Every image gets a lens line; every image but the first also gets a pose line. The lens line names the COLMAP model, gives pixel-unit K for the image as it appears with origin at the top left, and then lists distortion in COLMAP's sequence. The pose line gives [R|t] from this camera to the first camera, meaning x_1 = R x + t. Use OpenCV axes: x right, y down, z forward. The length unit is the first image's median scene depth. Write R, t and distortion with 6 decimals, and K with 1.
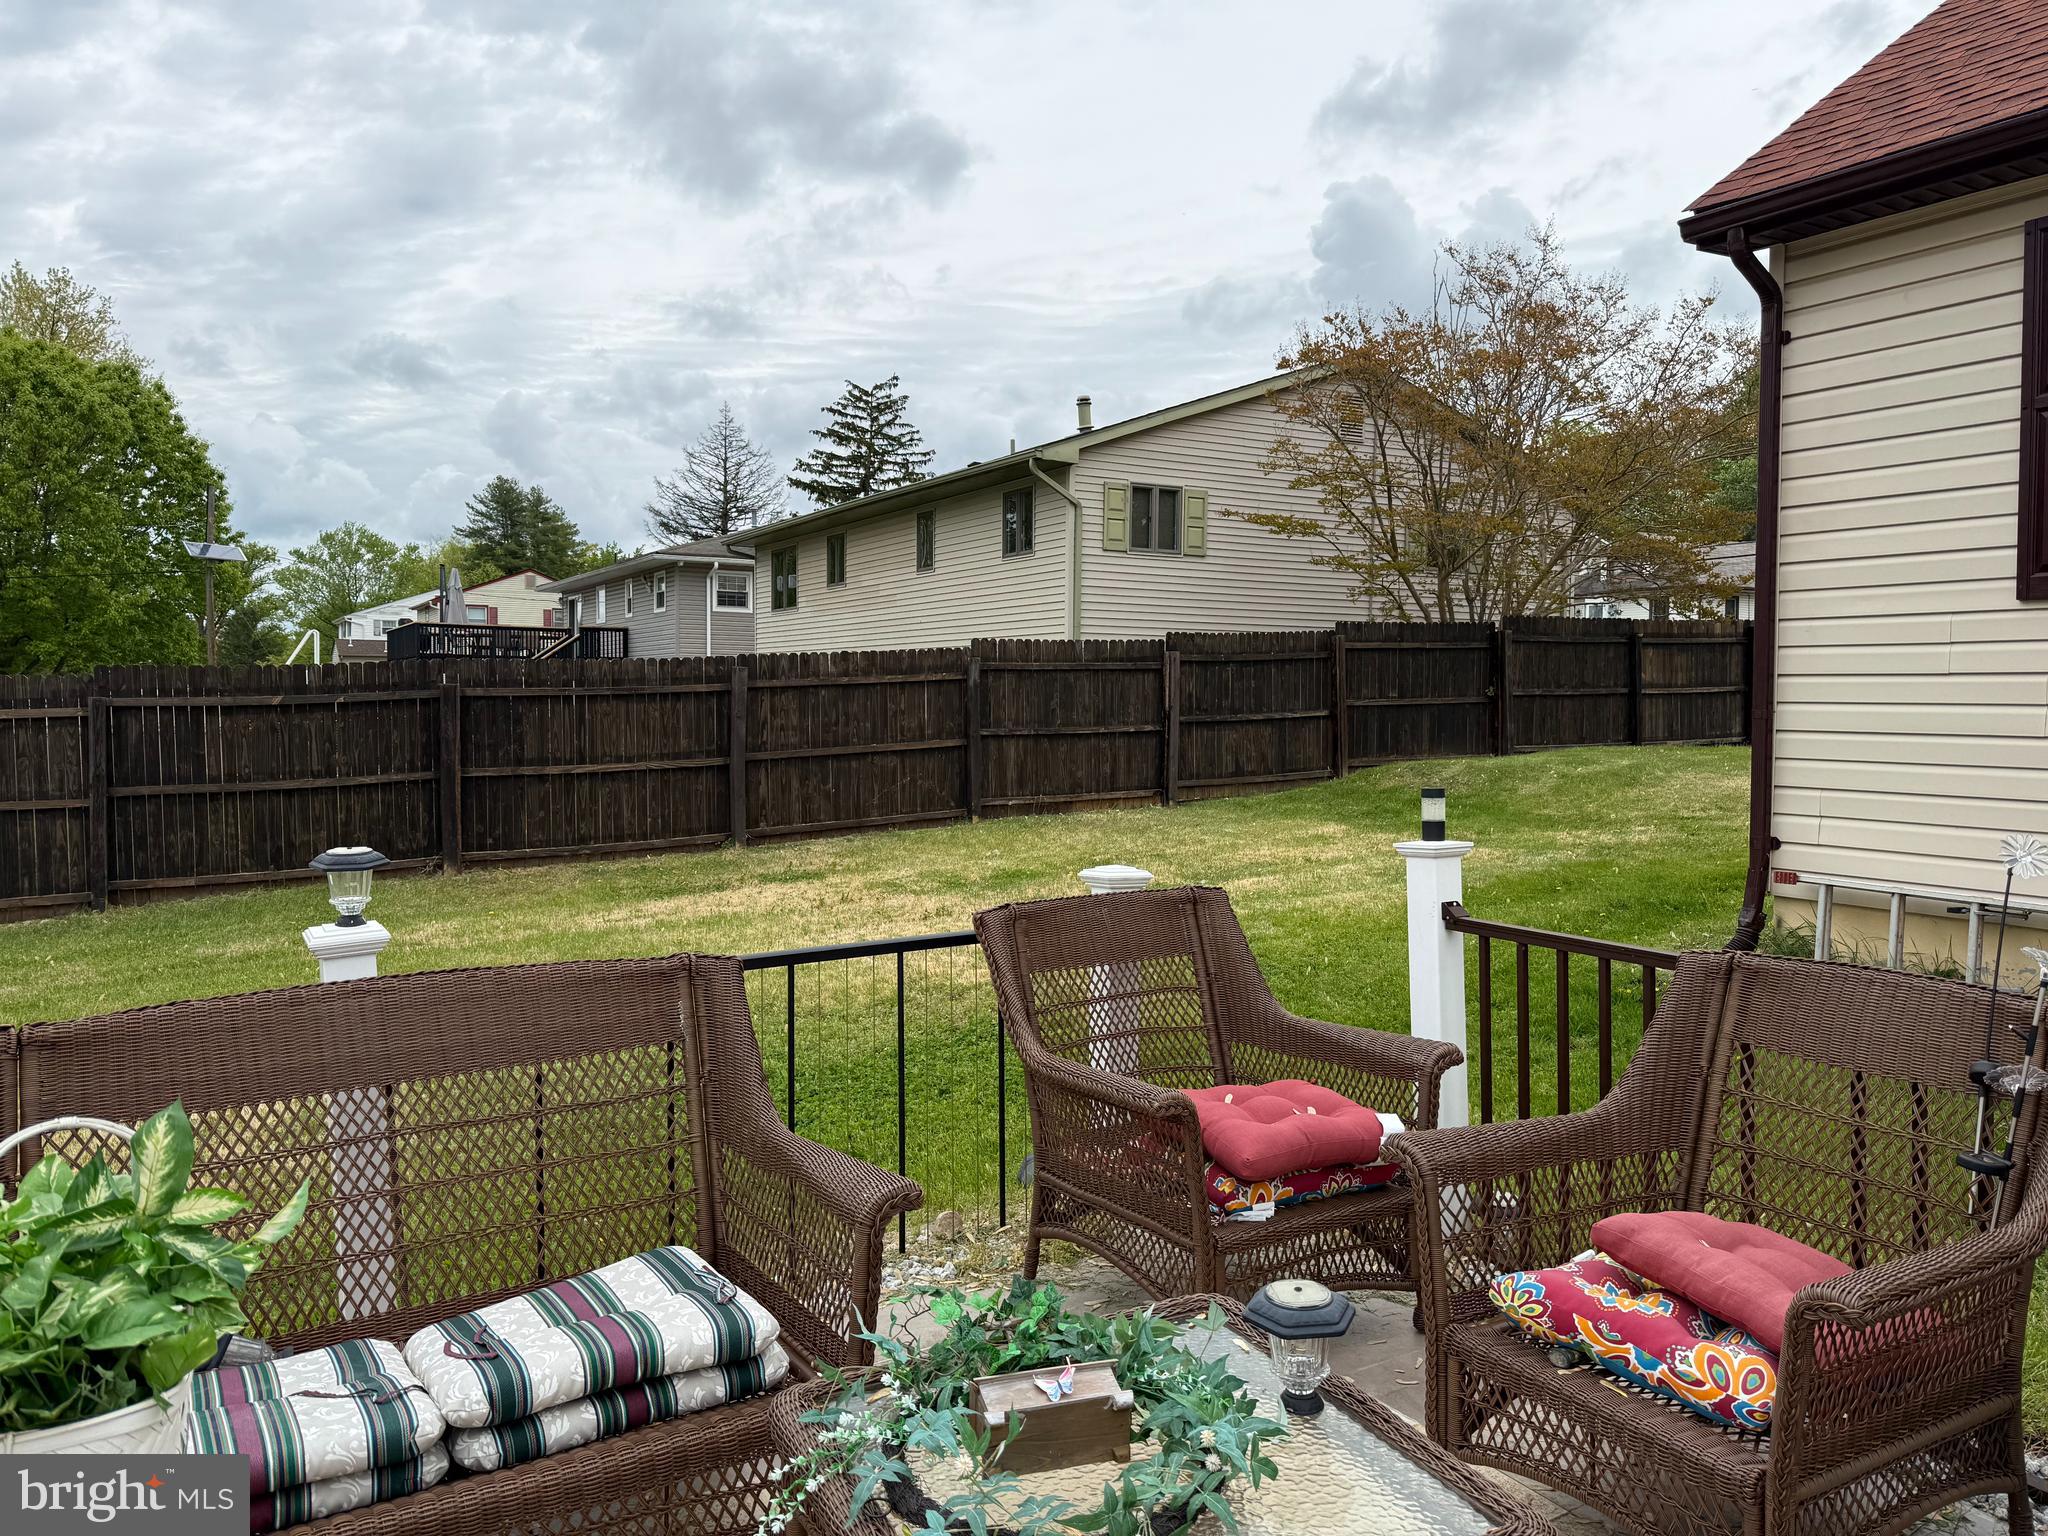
lens RADIAL K [[1436.7, 0, 1025.0], [0, 1436.7, 763.2], [0, 0, 1]] dist [0.031654, -0.041746]
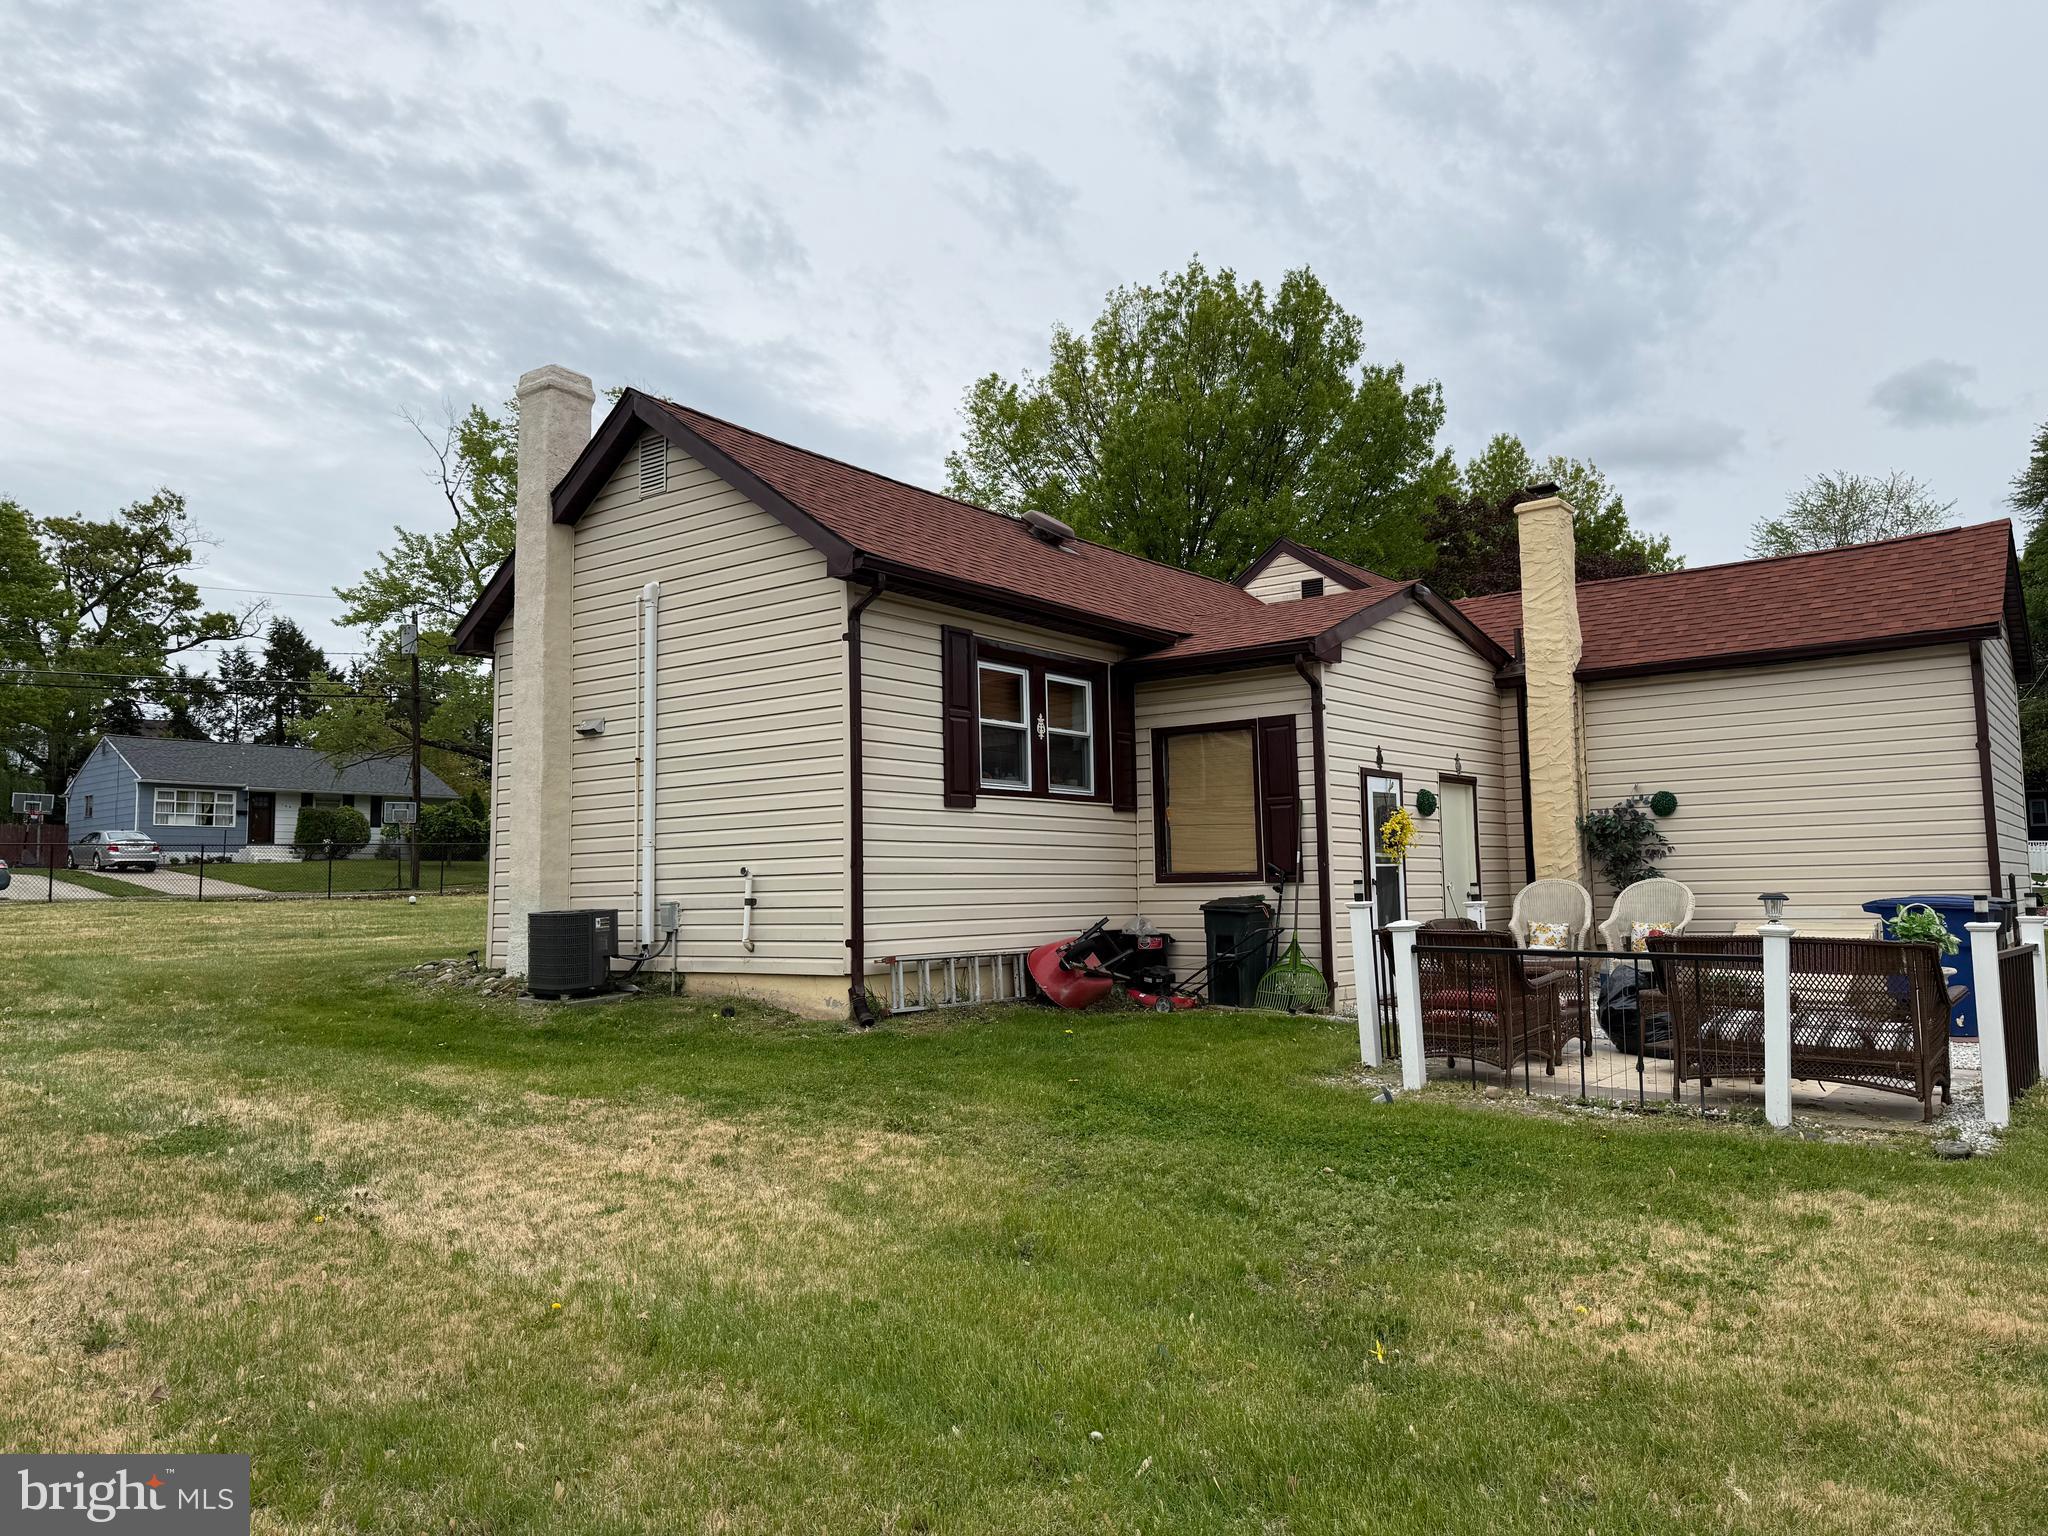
lens RADIAL K [[1436.7, 0, 1023.8], [0, 1436.7, 768.7], [0, 0, 1]] dist [0.031654, -0.041746]
pose [[-0.347307, 0.097133, 0.932707, -1.234155], [0.053619, 0.995051, -0.083659, 0.009471], [-0.936217, 0.020955, -0.350797, 1.595883]]
